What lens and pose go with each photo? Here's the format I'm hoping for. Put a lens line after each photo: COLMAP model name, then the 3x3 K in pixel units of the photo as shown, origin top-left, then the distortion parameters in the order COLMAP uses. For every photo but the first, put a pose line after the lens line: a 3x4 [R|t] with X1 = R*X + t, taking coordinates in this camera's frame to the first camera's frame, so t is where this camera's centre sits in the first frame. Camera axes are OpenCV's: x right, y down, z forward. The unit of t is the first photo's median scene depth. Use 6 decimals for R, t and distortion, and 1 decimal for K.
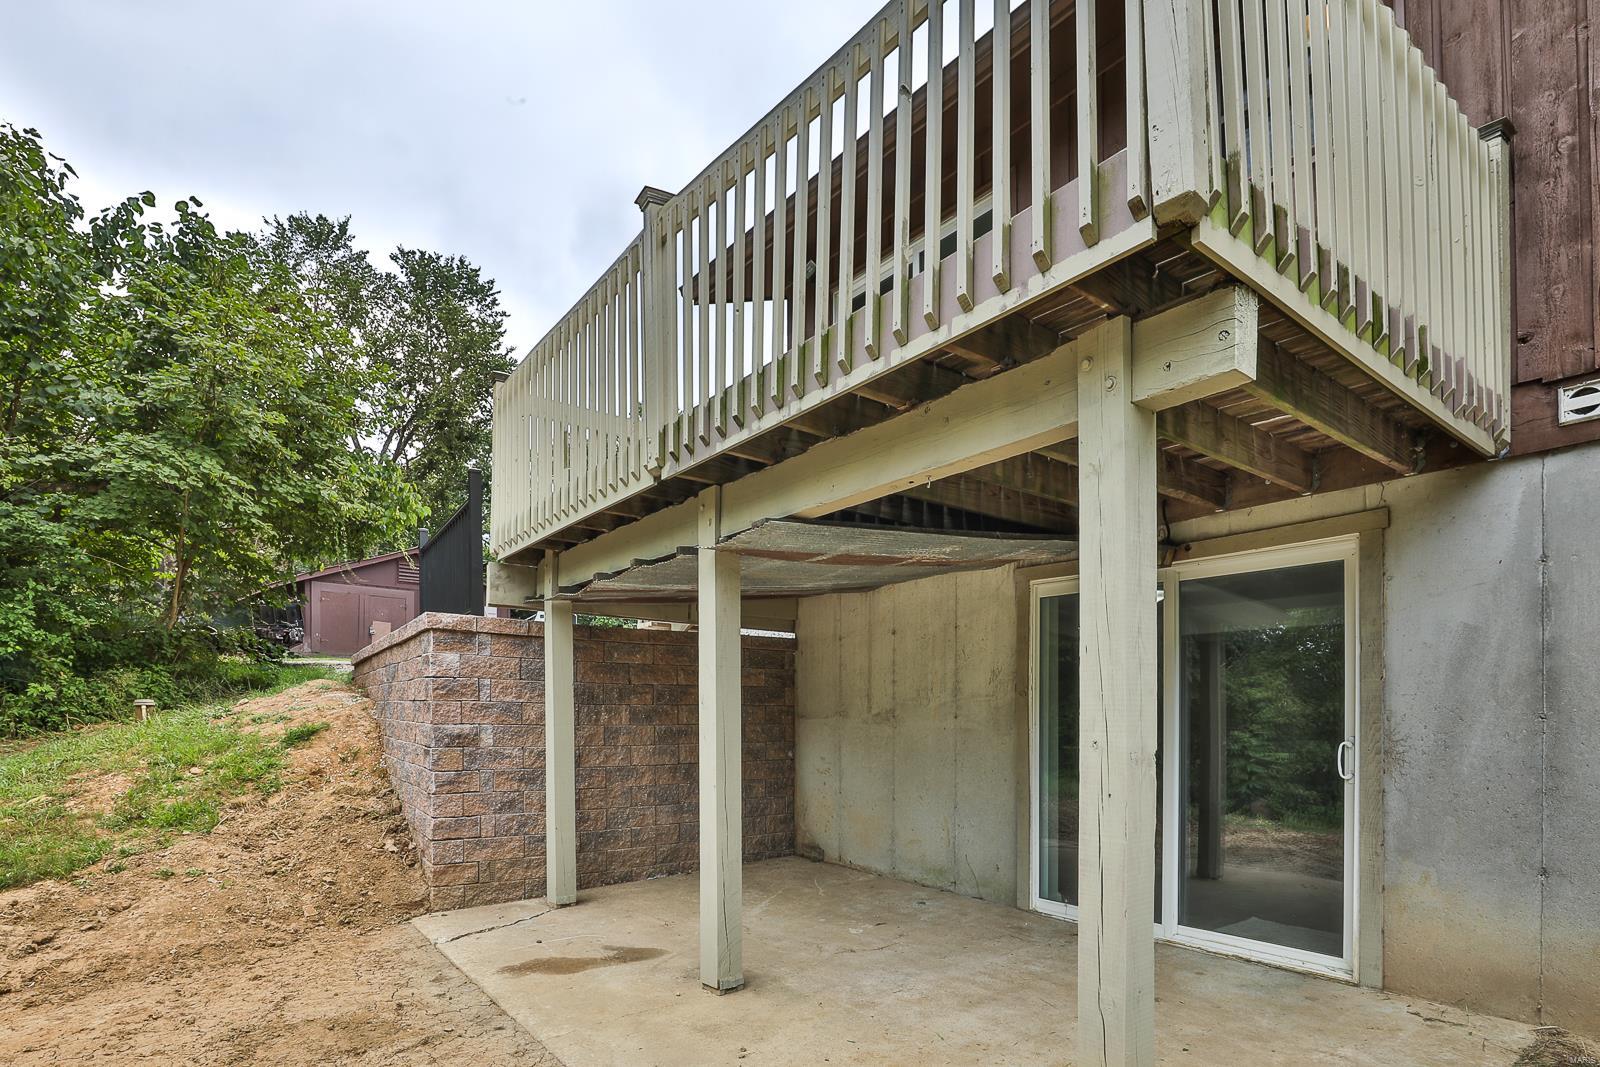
lens RADIAL K [[801.6, 0, 814.3], [0, 801.6, 692.8], [0, 0, 1]] dist [-0.010482, -0.001896]
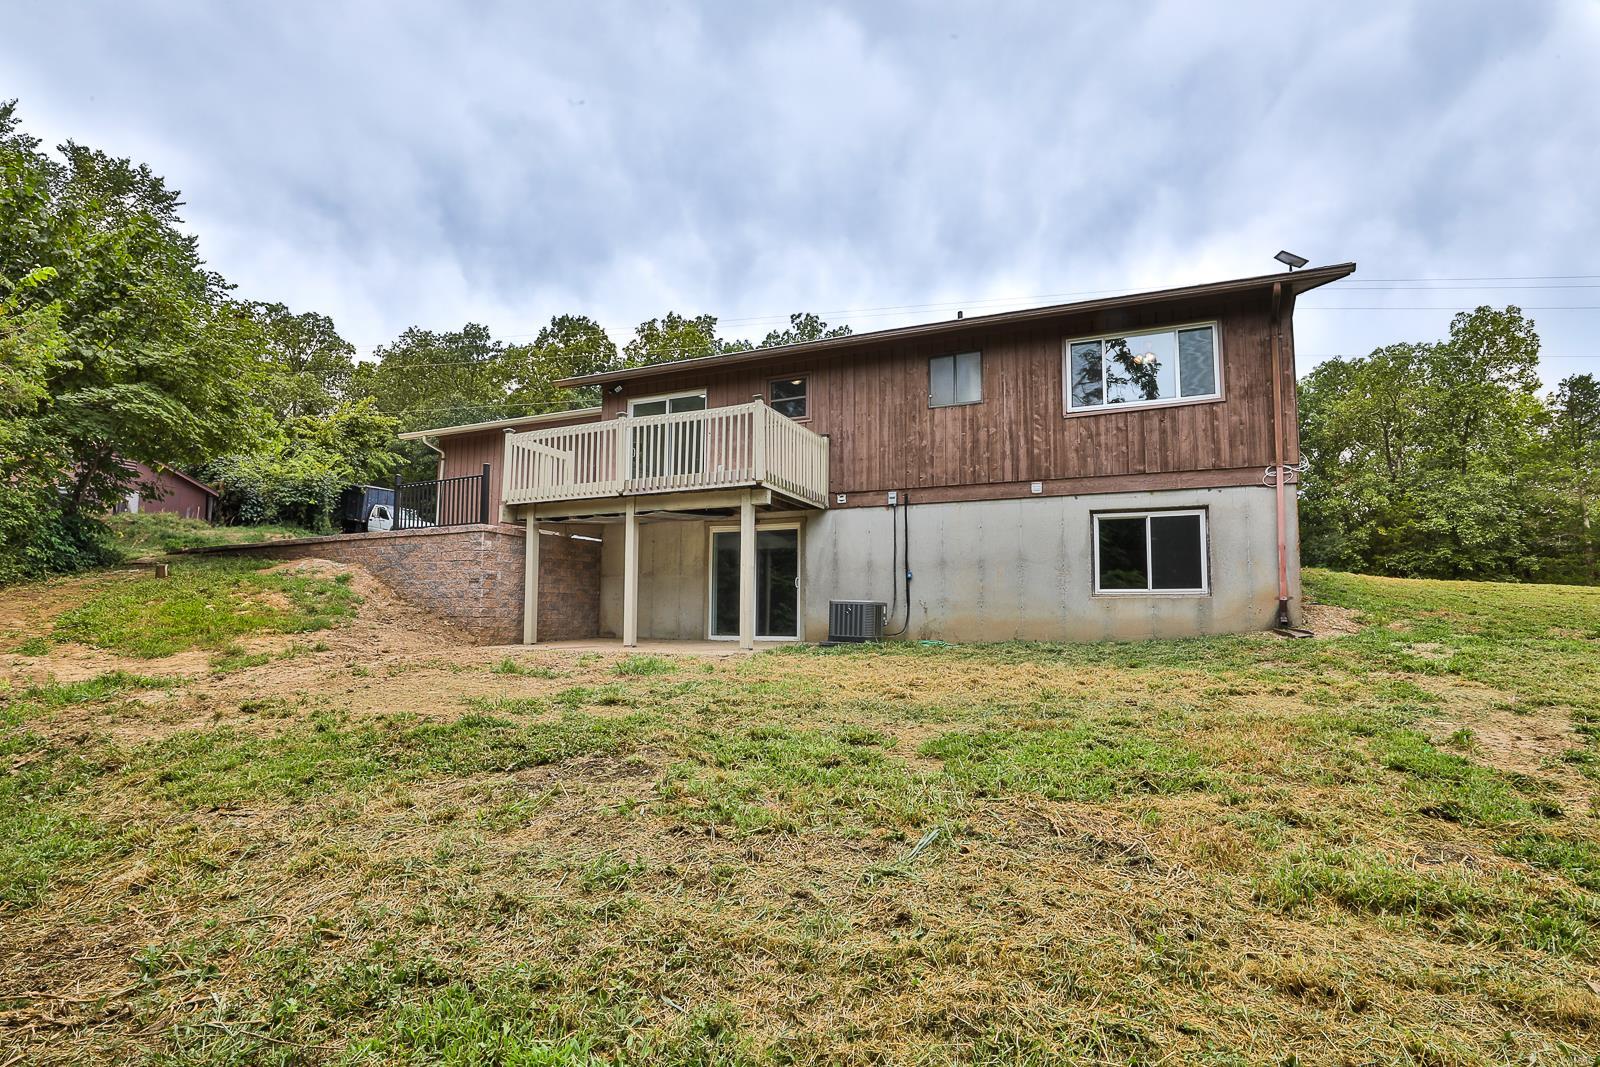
lens RADIAL K [[801.6, 0, 799.4], [0, 801.6, 540.2], [0, 0, 1]] dist [-0.010482, -0.001896]
pose [[0.881407, 0.048961, 0.469814, -1.050896], [-0.012605, 0.996697, -0.080220, 0.180983], [-0.472190, 0.064785, 0.879113, -2.221765]]
